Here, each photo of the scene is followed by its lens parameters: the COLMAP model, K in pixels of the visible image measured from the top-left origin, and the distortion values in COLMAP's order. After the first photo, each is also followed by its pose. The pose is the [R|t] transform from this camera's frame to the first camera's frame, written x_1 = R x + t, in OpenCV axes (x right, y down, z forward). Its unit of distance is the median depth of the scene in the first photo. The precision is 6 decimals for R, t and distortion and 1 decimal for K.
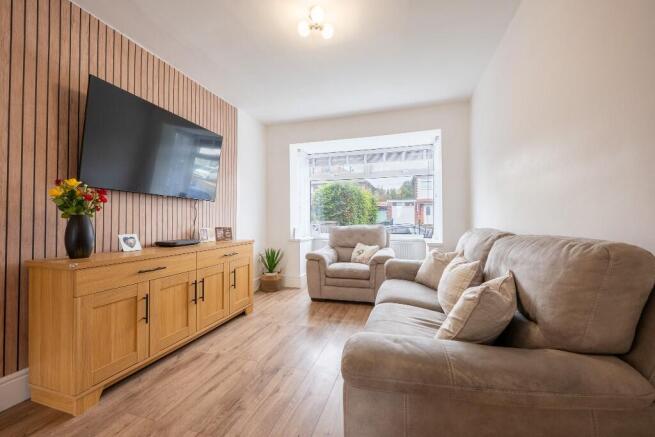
lens RADIAL K [[259.7, 0, 322.6], [0, 259.7, 219.8], [0, 0, 1]] dist [-0.002316, -0.000280]
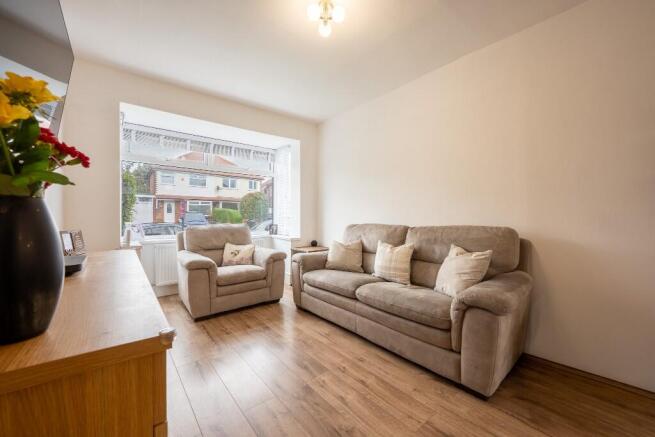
lens RADIAL K [[259.7, 0, 324.2], [0, 259.7, 217.5], [0, 0, 1]] dist [-0.002316, -0.000280]
pose [[0.549911, 0.004700, 0.835210, -0.491601], [-0.002890, 0.999989, -0.003725, 0.002575], [-0.835218, -0.000365, 0.549919, 0.262720]]
